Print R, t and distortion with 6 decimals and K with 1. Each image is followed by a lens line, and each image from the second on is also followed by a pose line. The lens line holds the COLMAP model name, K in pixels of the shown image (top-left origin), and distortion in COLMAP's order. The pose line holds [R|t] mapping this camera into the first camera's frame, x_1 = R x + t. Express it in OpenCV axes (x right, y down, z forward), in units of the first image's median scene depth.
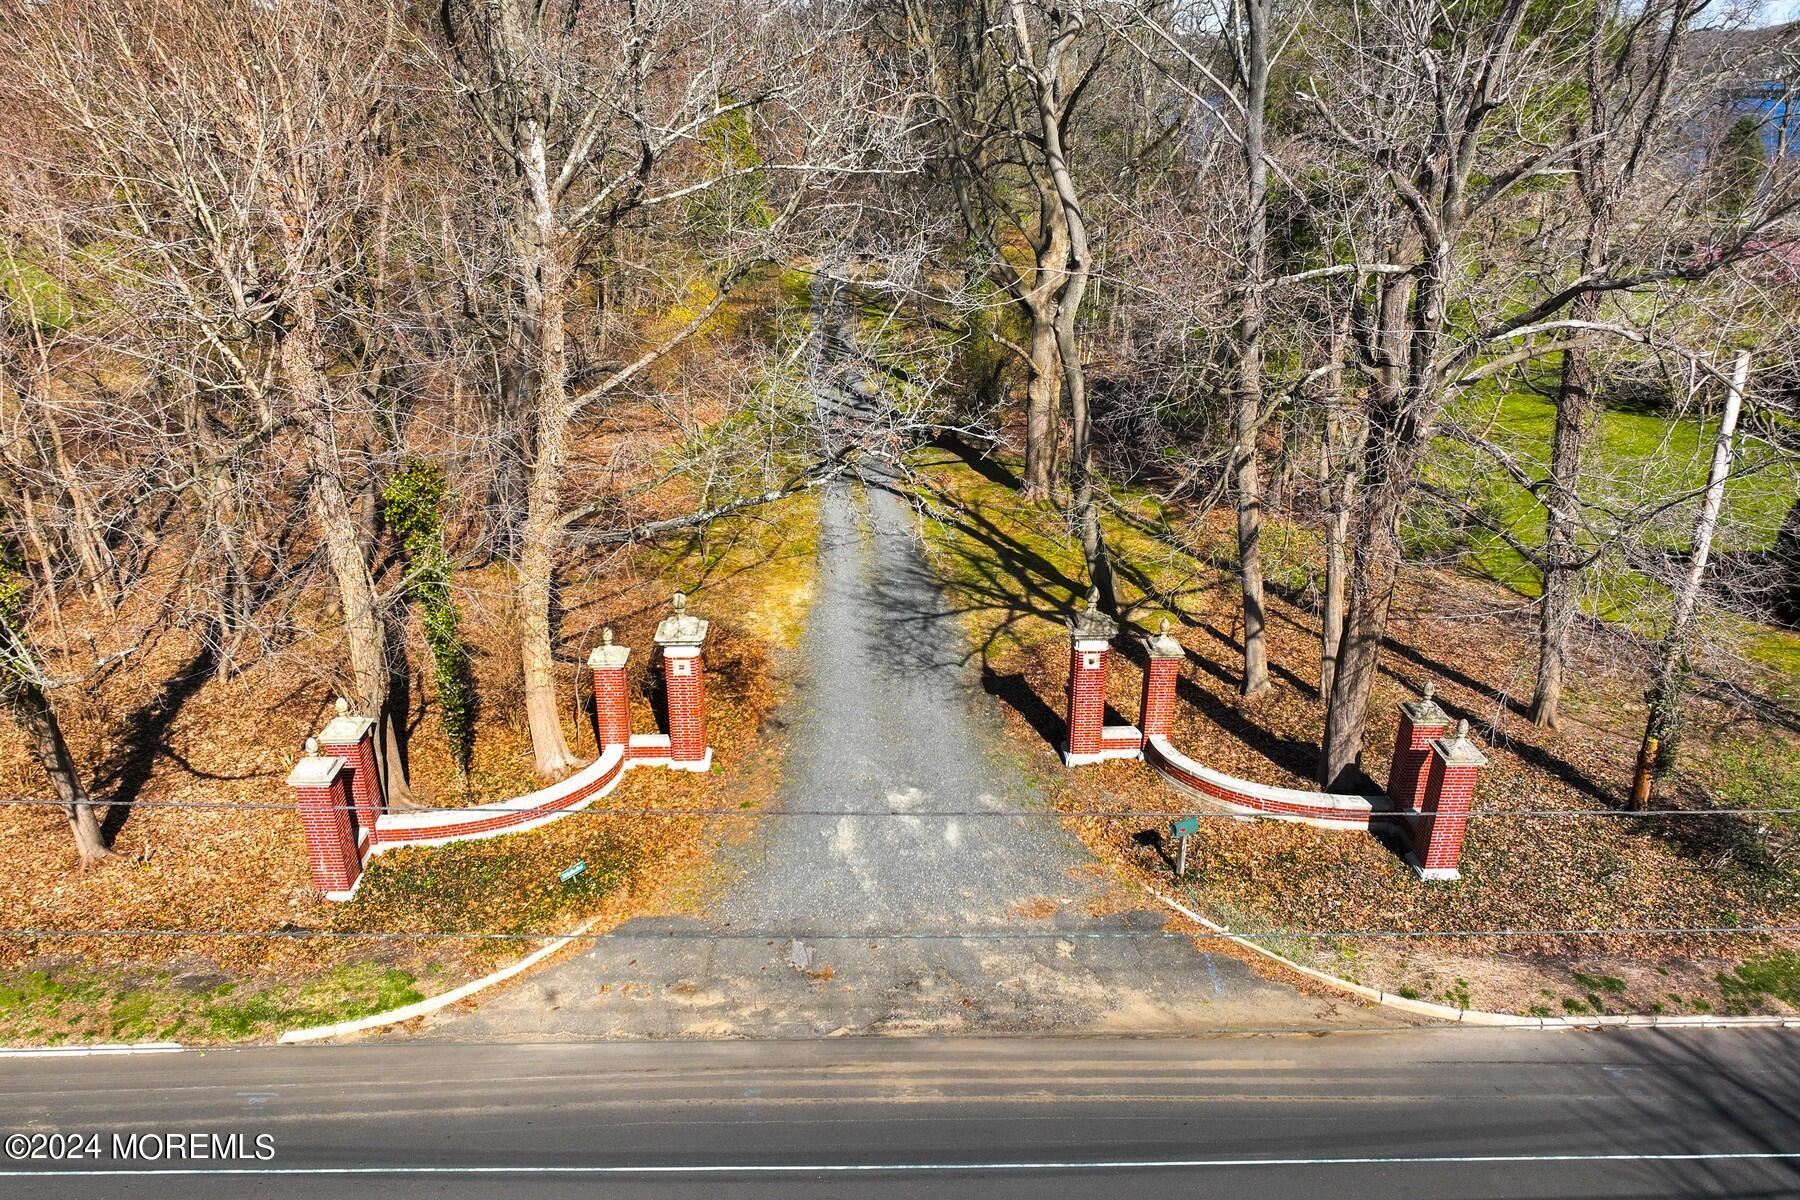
lens RADIAL K [[1263.2, 0, 897.5], [0, 1263.2, 599.9], [0, 0, 1]] dist [-0.005139, 0.025320]
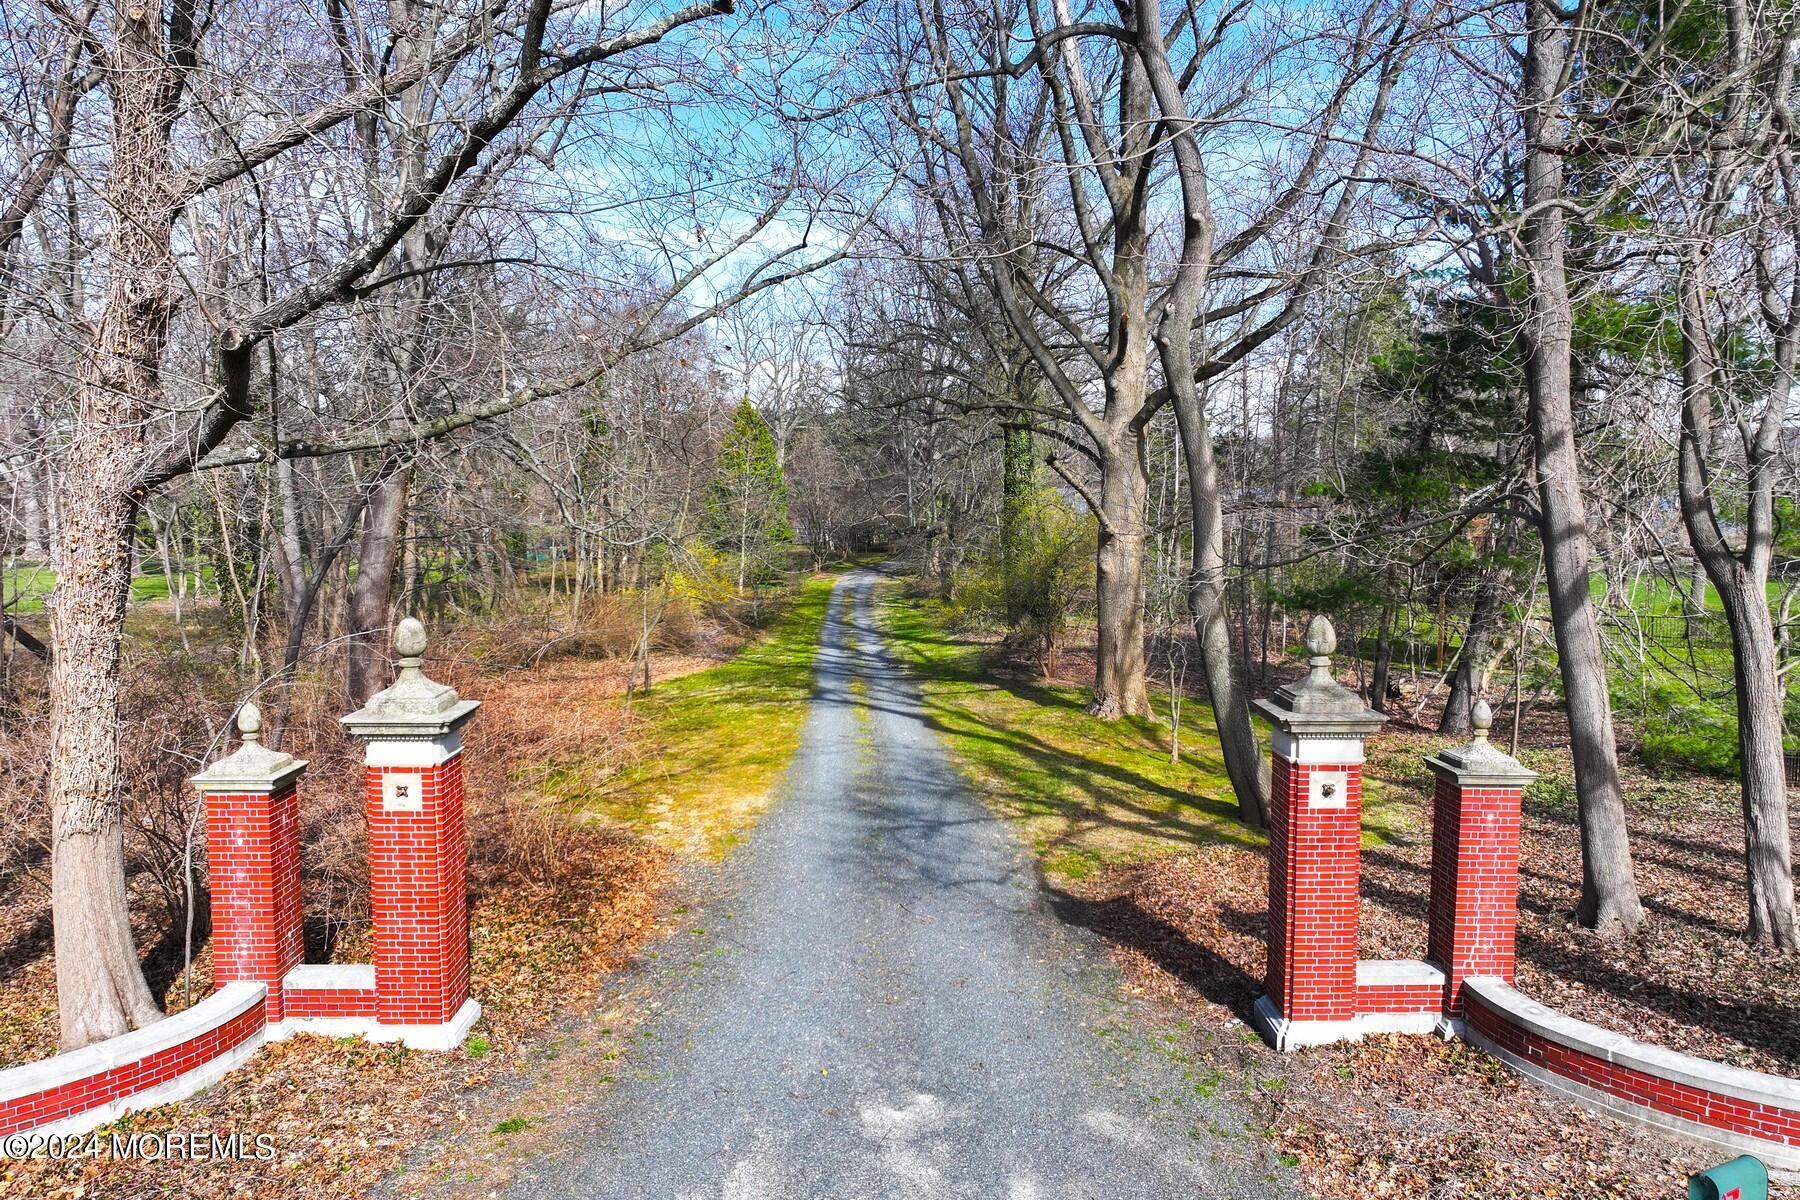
lens RADIAL K [[1263.2, 0, 897.5], [0, 1263.2, 599.9], [0, 0, 1]] dist [-0.005139, 0.025320]
pose [[0.999658, 0.001099, -0.026112, 0.014058], [-0.008886, 0.953889, -0.300027, 0.116034], [0.024578, 0.300157, 0.953573, 0.538152]]
